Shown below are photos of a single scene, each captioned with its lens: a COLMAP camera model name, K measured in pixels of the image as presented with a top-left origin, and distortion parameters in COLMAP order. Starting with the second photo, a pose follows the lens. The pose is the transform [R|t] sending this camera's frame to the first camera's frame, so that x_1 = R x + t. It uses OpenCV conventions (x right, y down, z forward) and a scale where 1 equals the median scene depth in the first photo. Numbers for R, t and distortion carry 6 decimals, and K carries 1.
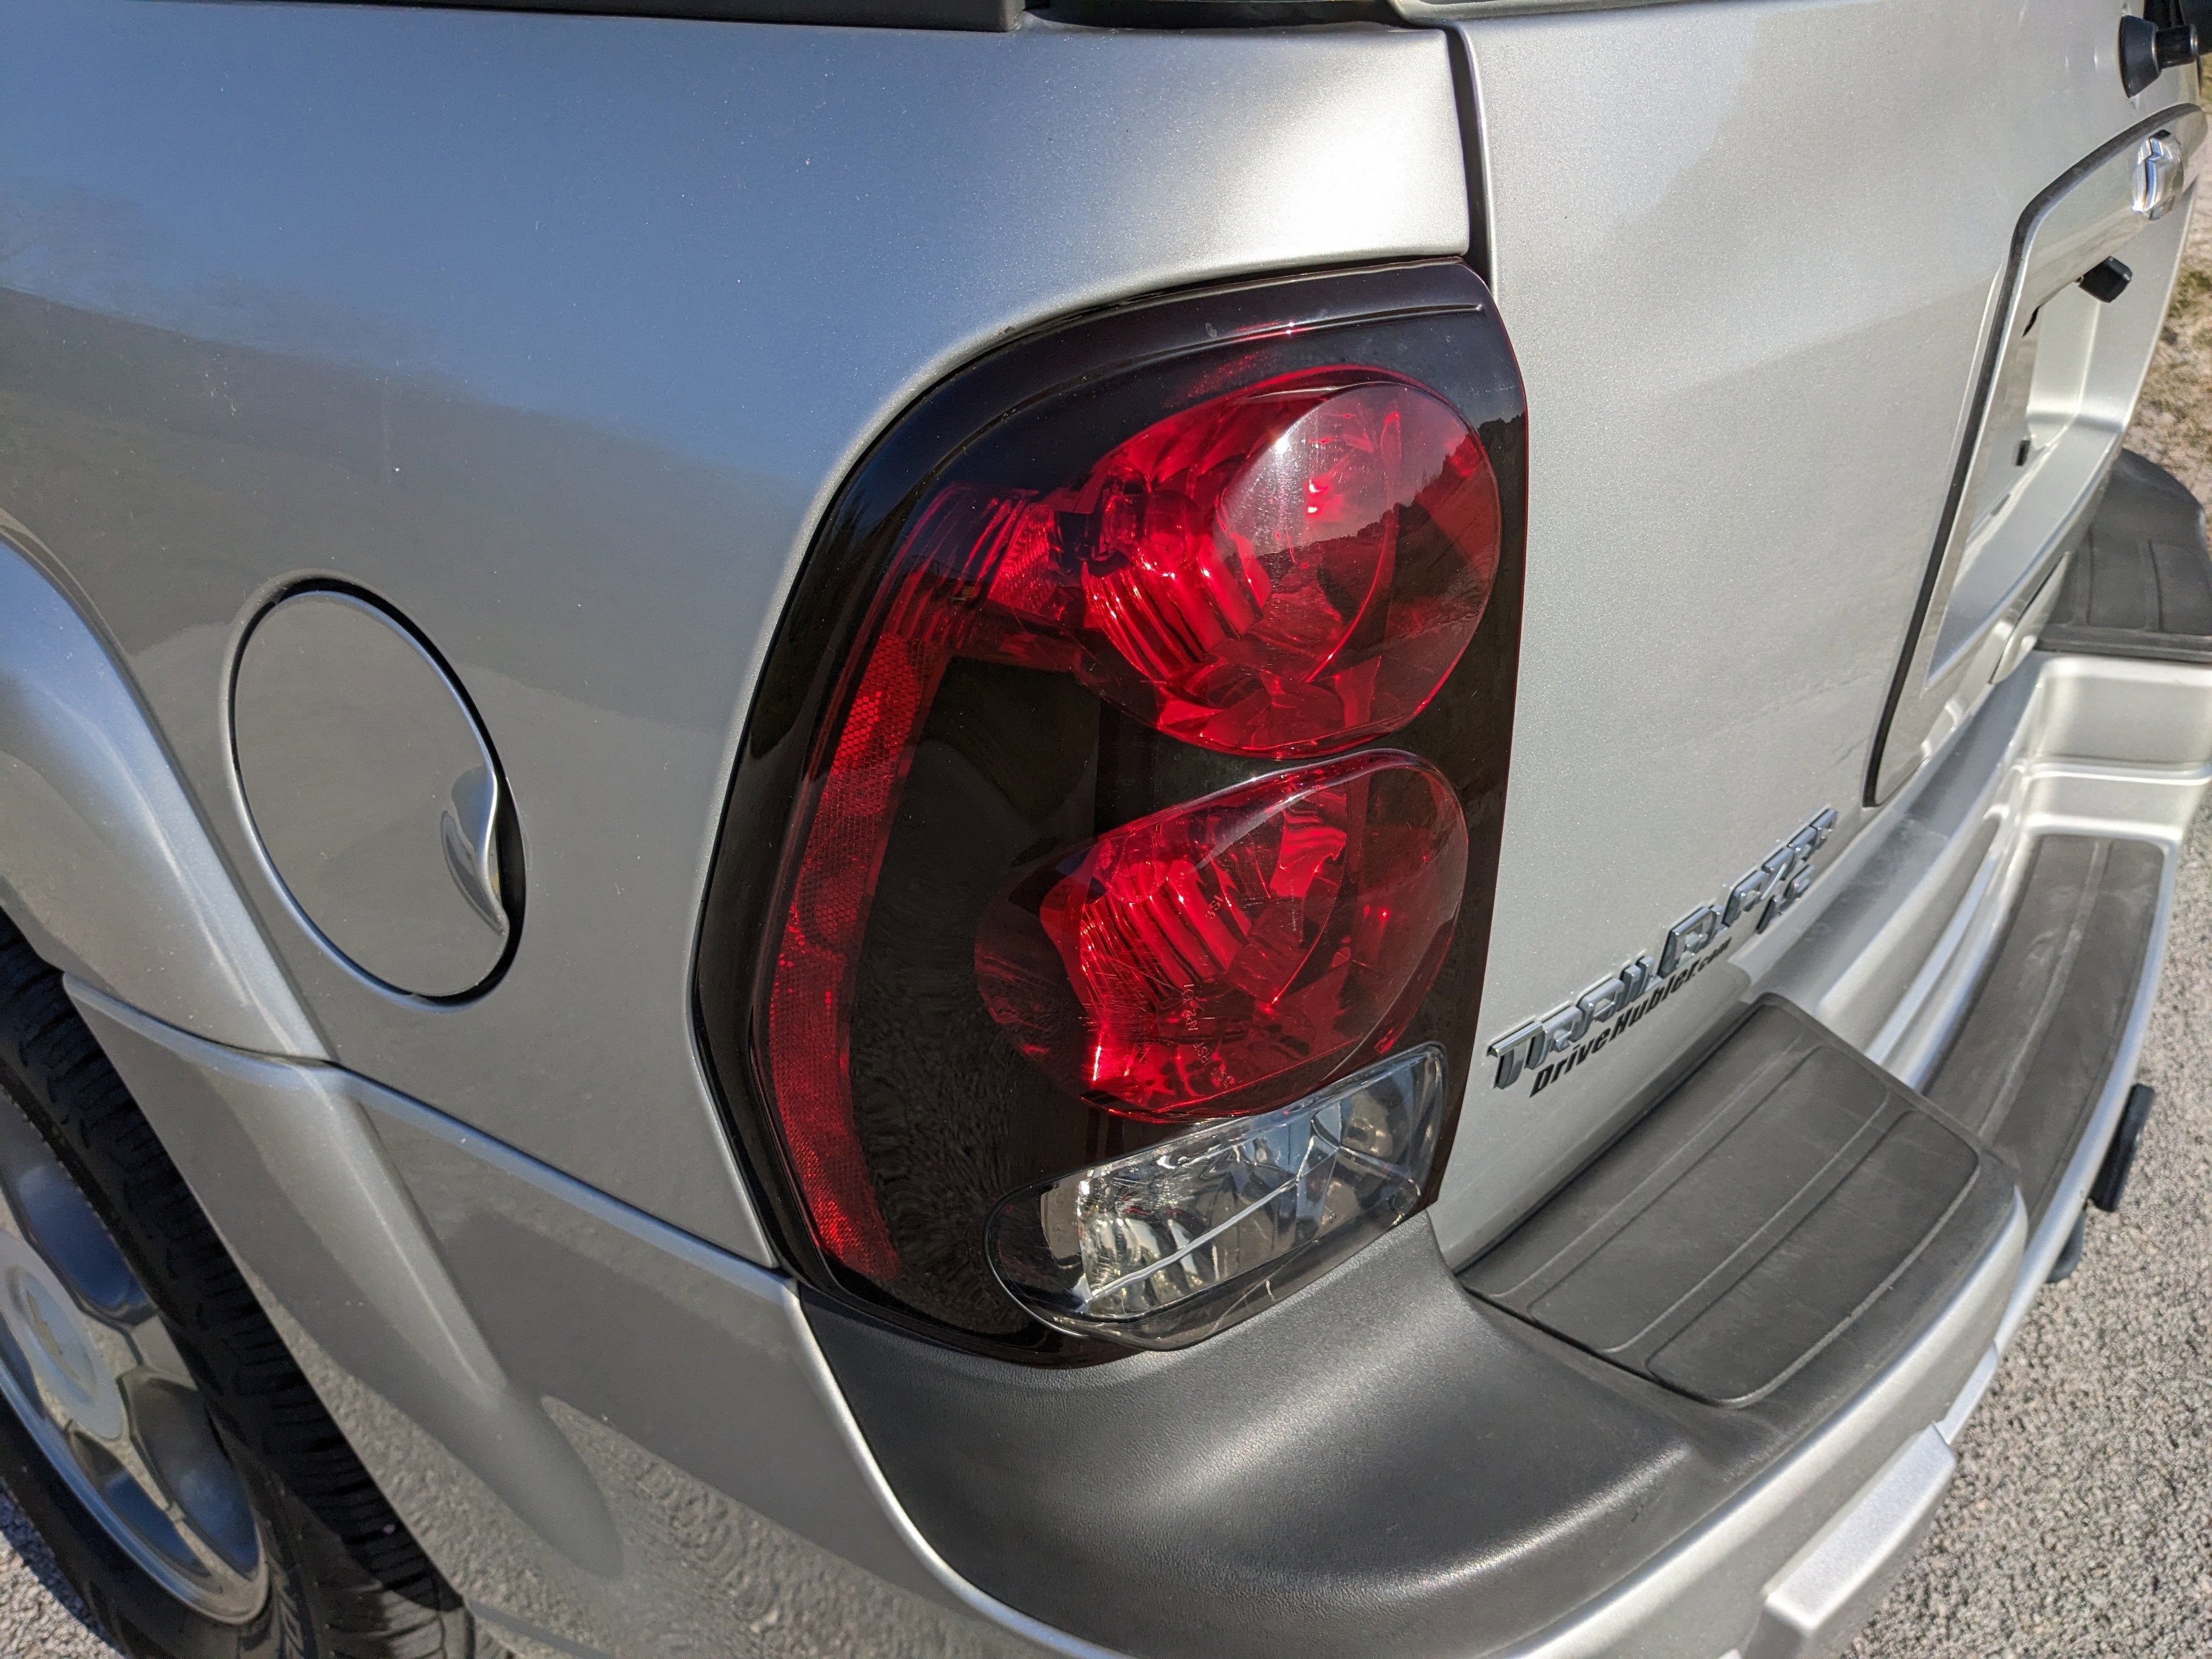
lens RADIAL K [[1668.2, 0, 1122.1], [0, 1668.2, 826.6], [0, 0, 1]] dist [0.057565, -0.091696]
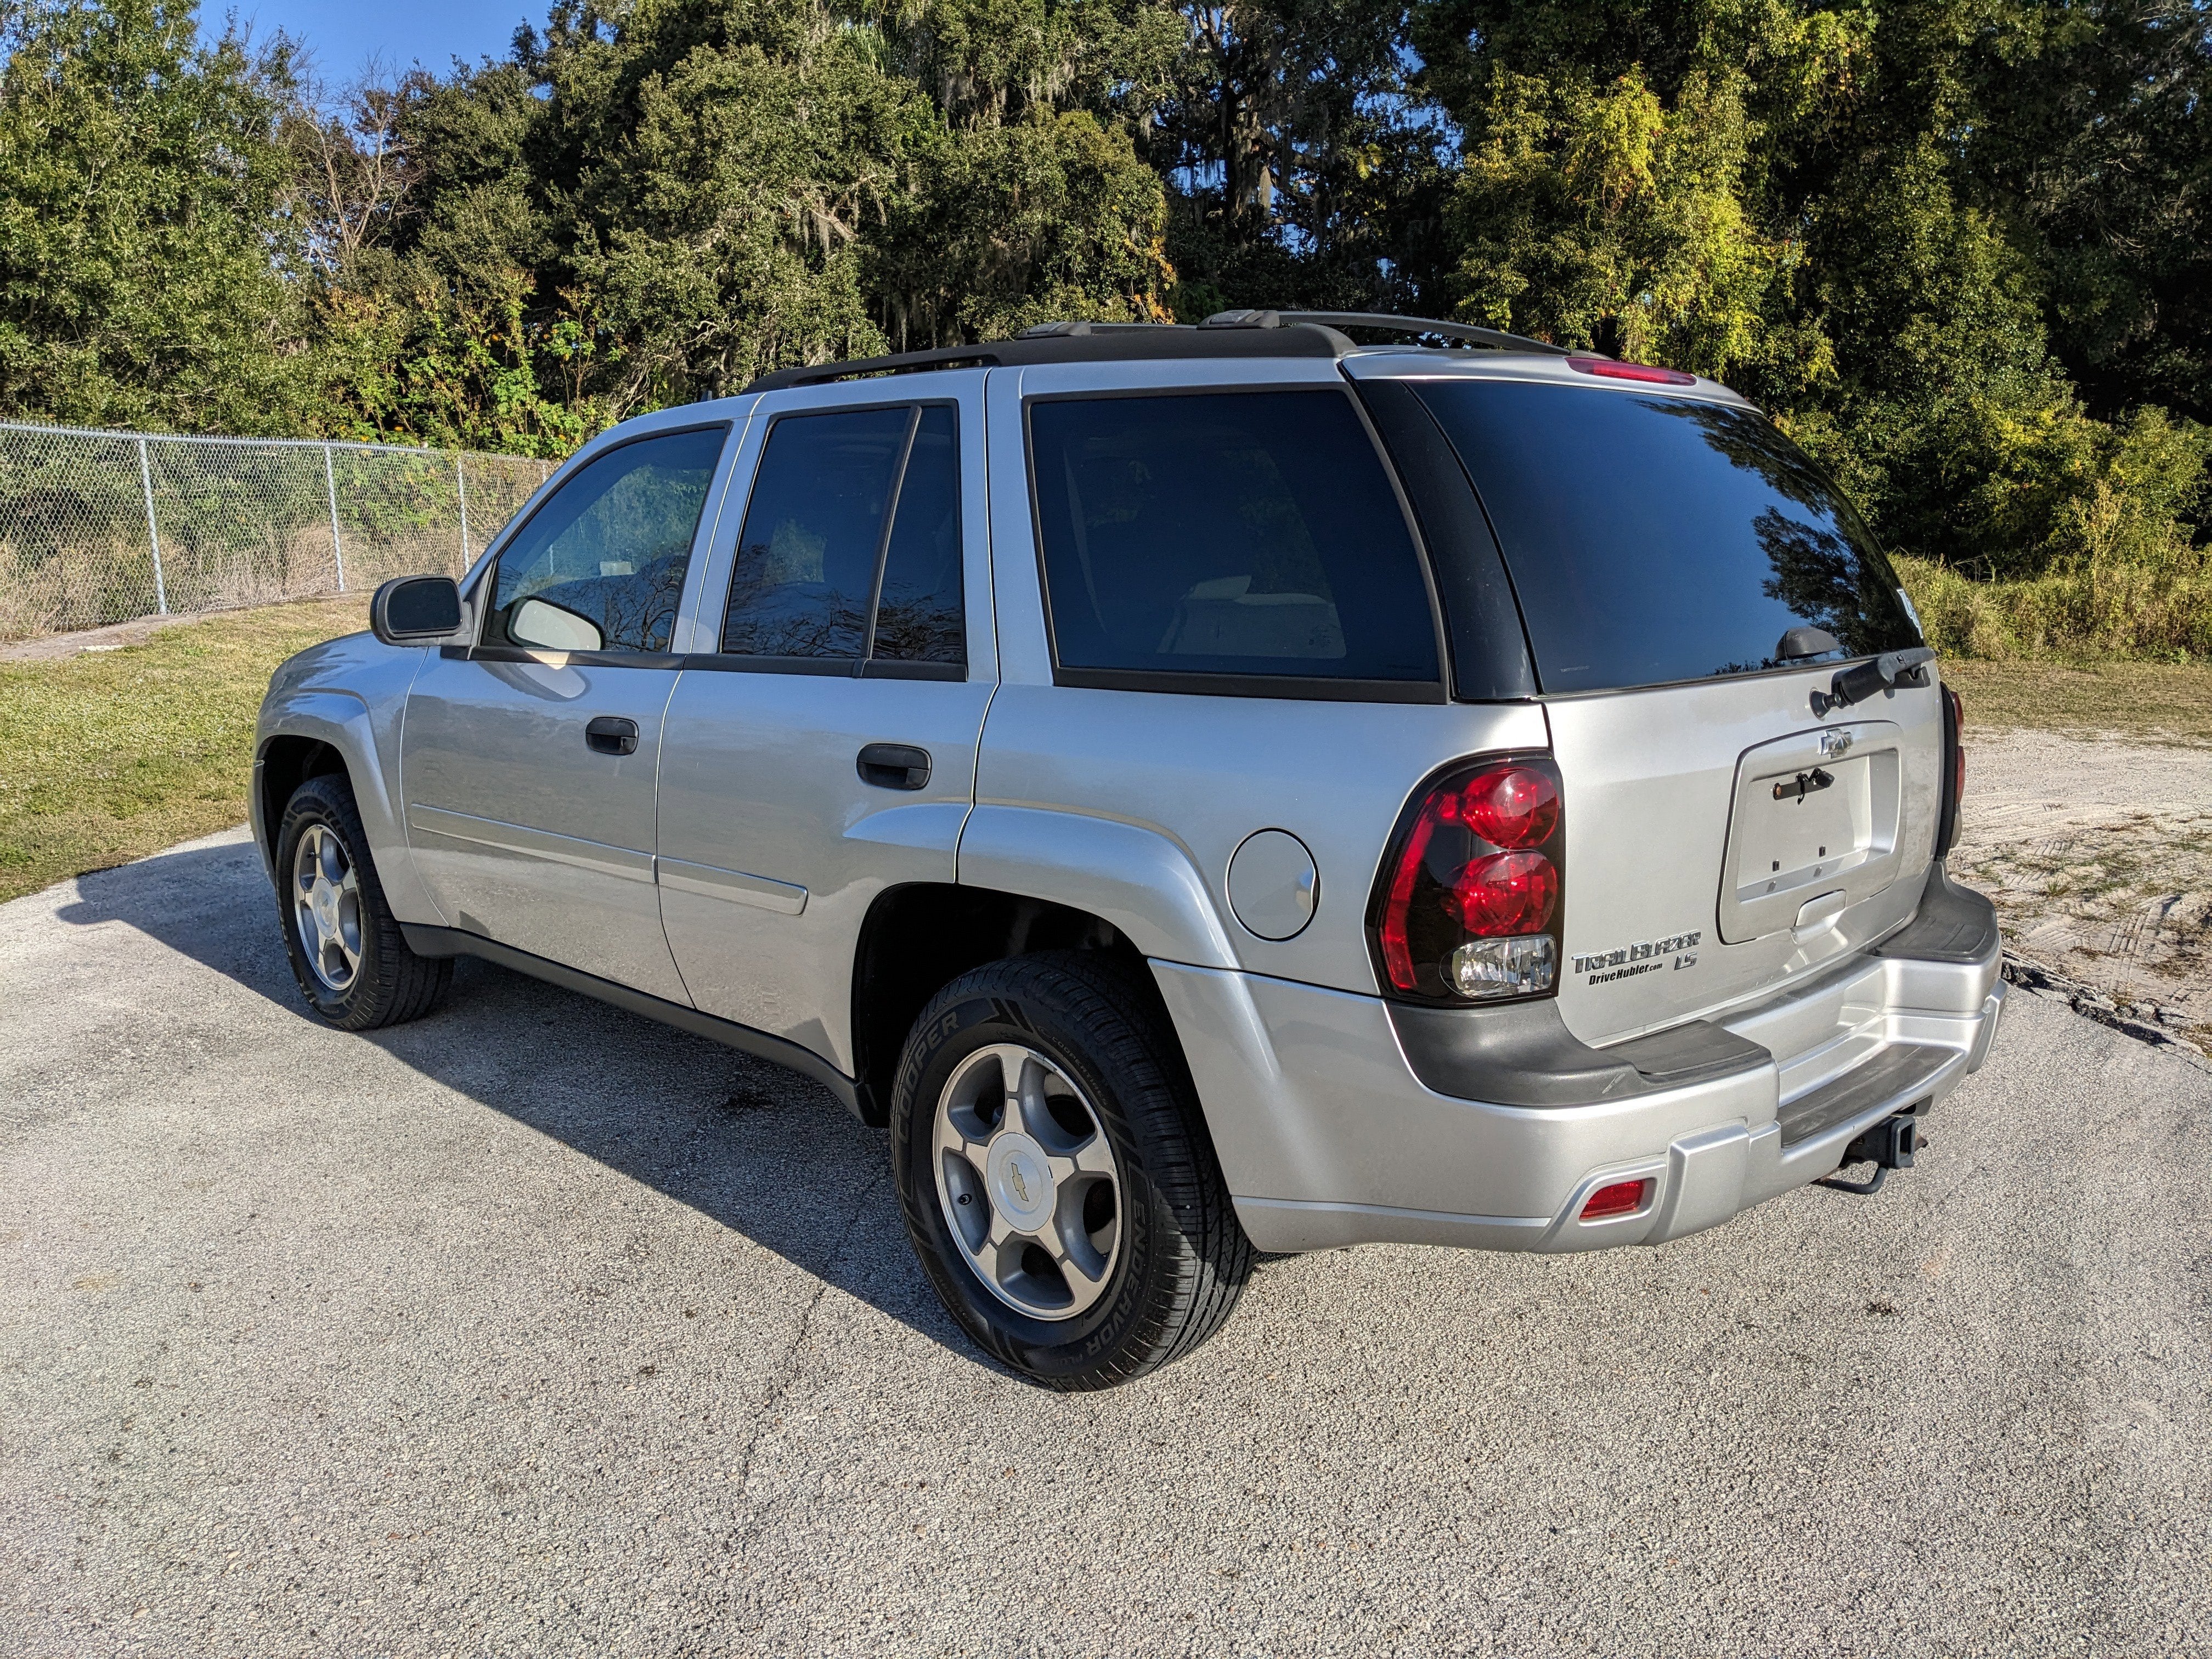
lens RADIAL K [[1668.2, 0, 1122.1], [0, 1668.2, 826.6], [0, 0, 1]] dist [0.057565, -0.091696]
pose [[0.987354, 0.004209, -0.158477, -0.188565], [-0.060849, 0.933141, -0.354324, 1.342517], [0.146390, 0.359487, 0.921596, -2.866379]]
